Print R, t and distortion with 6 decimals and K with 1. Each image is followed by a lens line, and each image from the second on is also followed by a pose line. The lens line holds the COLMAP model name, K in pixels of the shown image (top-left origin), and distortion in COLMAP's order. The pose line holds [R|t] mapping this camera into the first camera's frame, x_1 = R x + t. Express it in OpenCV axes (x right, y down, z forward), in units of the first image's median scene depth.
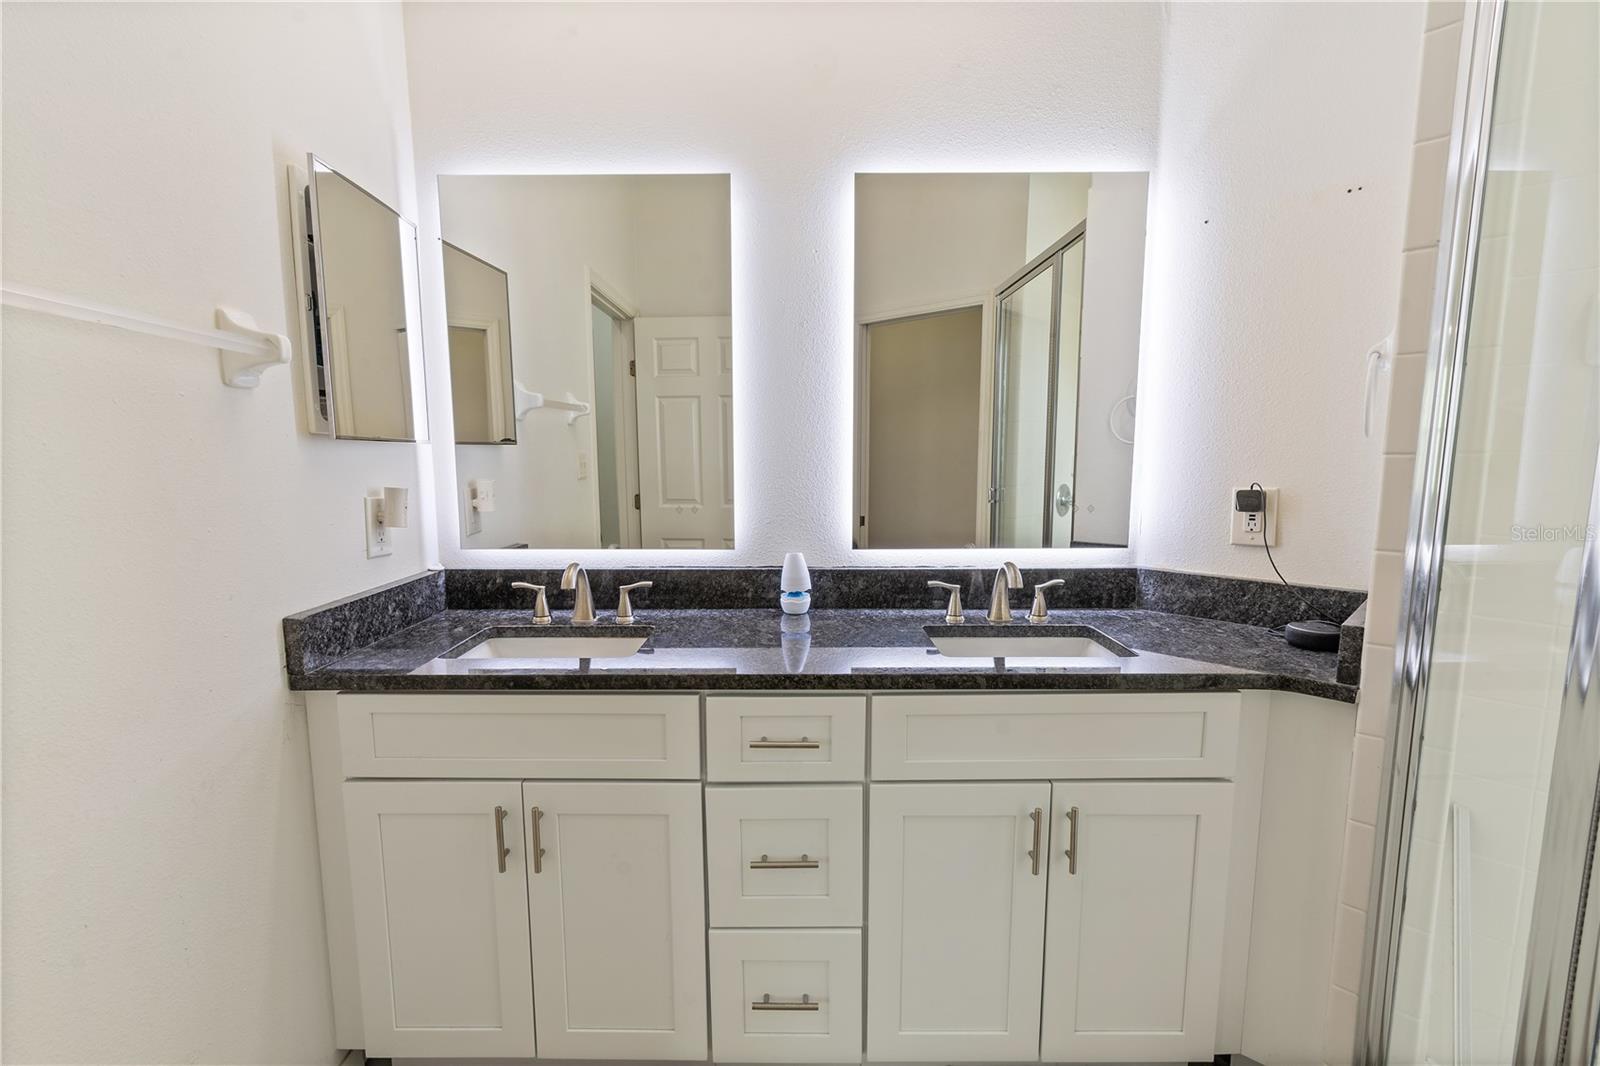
lens RADIAL K [[715.4, 0, 792.4], [0, 715.4, 547.3], [0, 0, 1]] dist [0.000051, 0.000254]
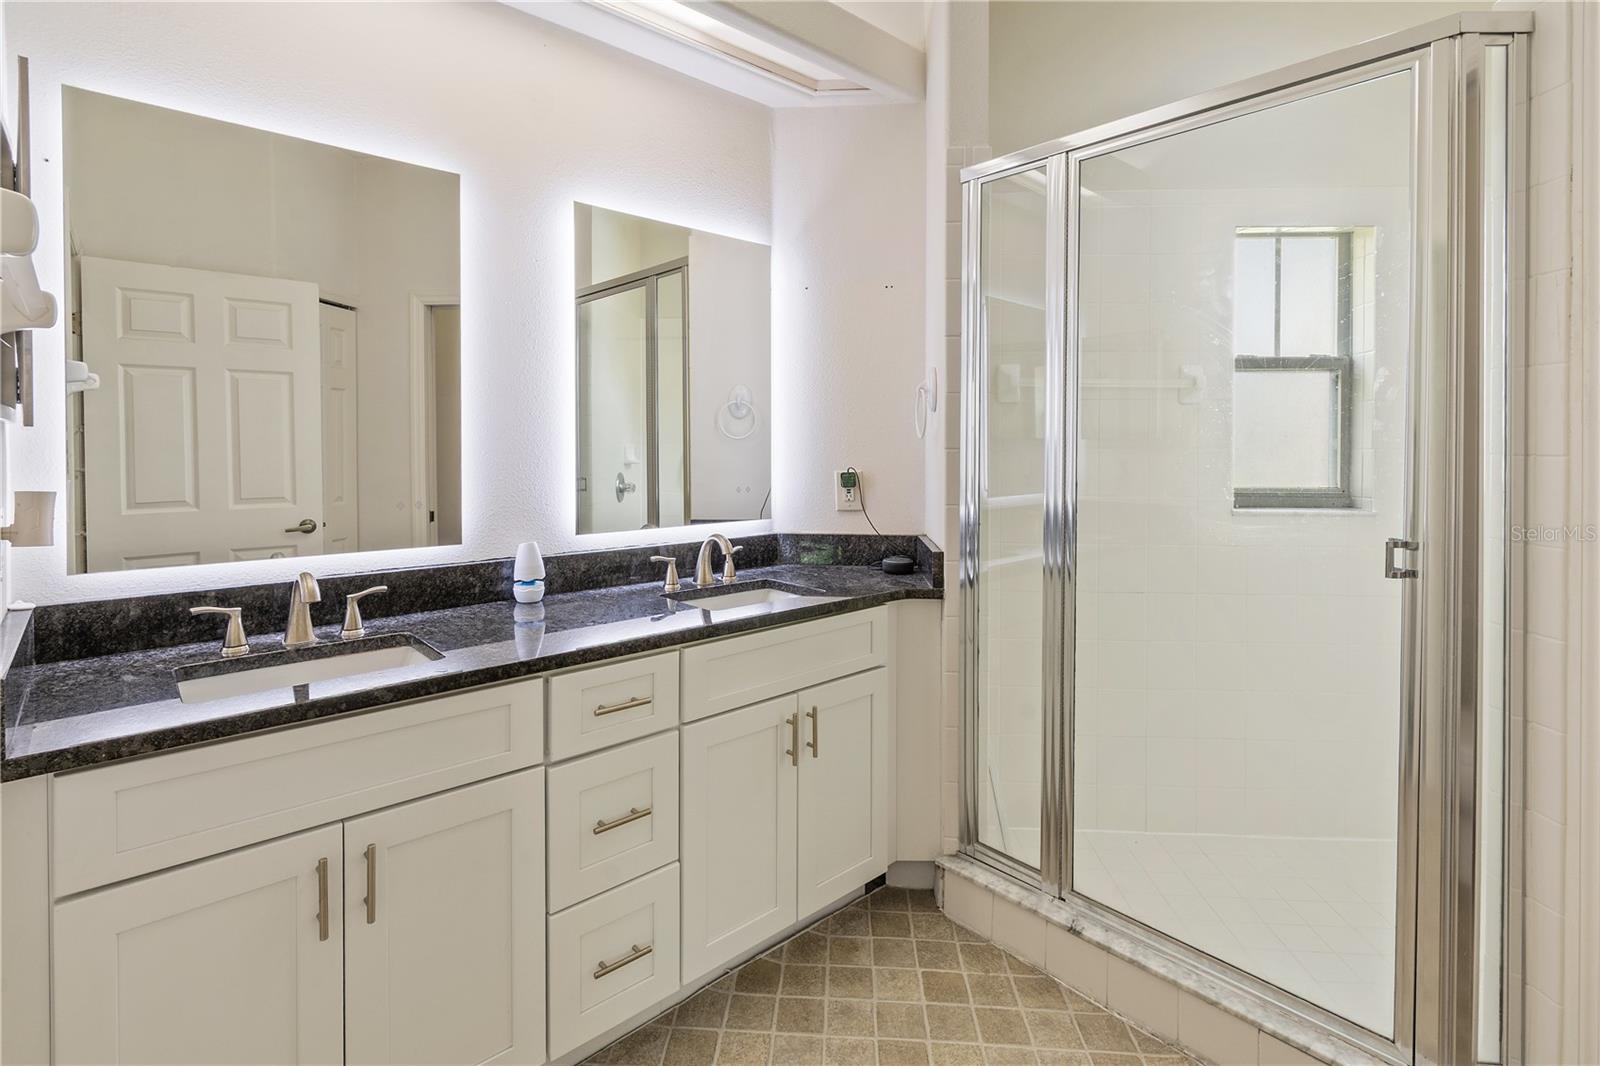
lens RADIAL K [[756.7, 0, 798.8], [0, 756.7, 453.9], [0, 0, 1]] dist [-0.000860, 0.000099]
pose [[0.741643, -0.003312, 0.670786, -0.450605], [0.078474, 0.993550, -0.081858, 0.000968], [-0.666189, 0.113349, 0.737119, -0.074987]]
